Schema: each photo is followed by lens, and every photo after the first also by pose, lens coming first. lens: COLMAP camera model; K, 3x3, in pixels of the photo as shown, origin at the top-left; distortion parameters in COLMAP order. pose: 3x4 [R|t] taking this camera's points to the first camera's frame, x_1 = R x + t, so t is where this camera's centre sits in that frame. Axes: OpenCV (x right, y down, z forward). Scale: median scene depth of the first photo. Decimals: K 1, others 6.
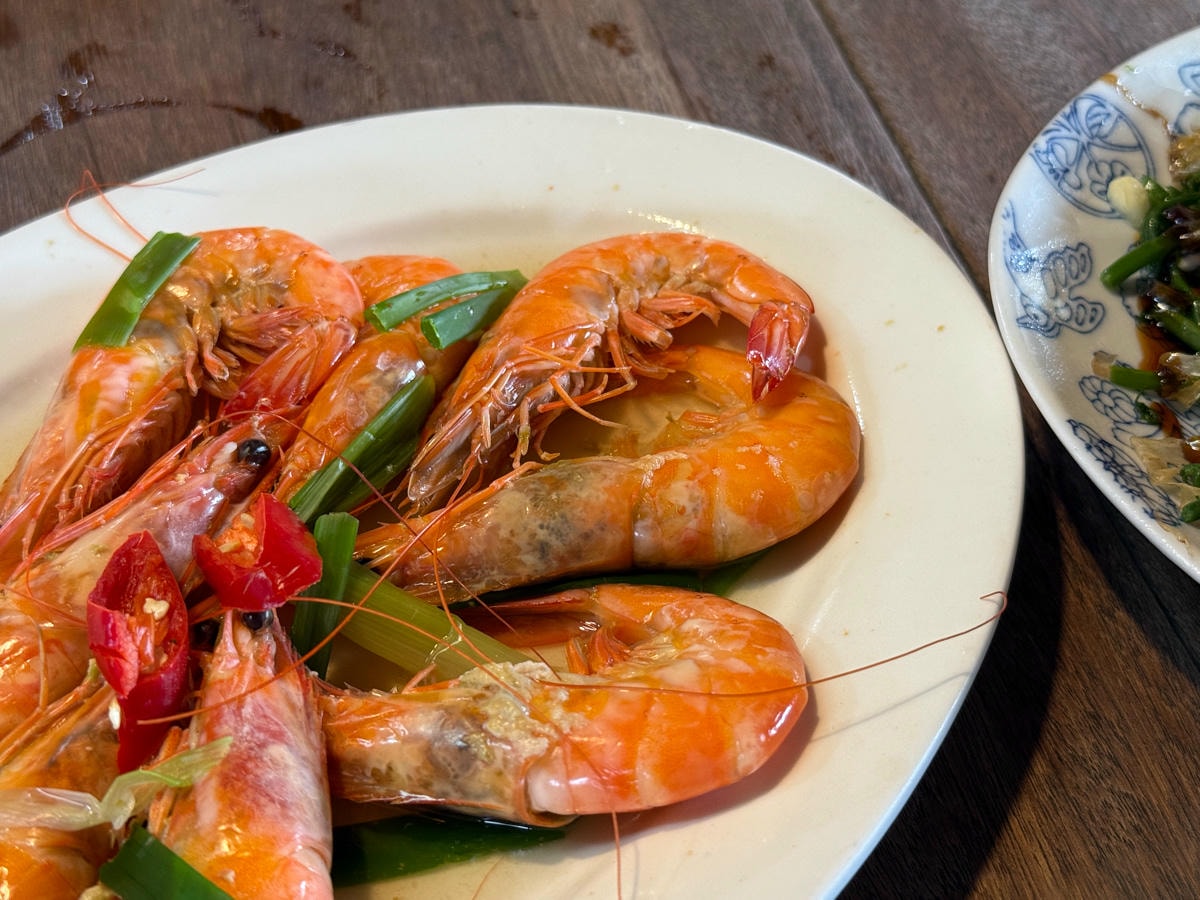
lens RADIAL K [[1726.0, 0, 600.0], [0, 1726.0, 450.0], [0, 0, 1]] dist [0.039892, -0.200660]
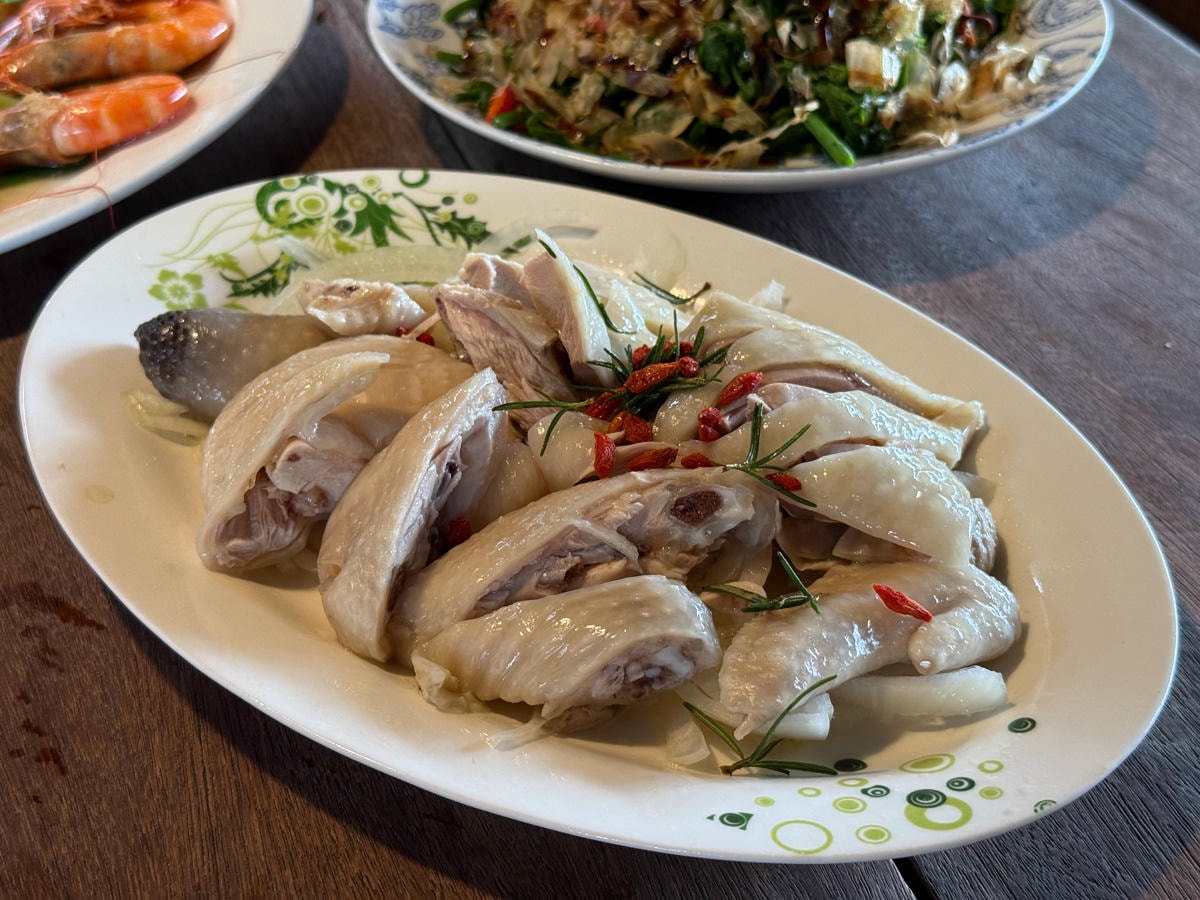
lens RADIAL K [[1774.1, 0, 600.0], [0, 1774.1, 450.0], [0, 0, 1]] dist [0.053232, -0.140351]
pose [[0.987241, -0.092962, 0.129277, 0.179037], [0.103271, 0.991787, -0.075451, 0.501670], [-0.121201, 0.087839, 0.988734, -0.788430]]
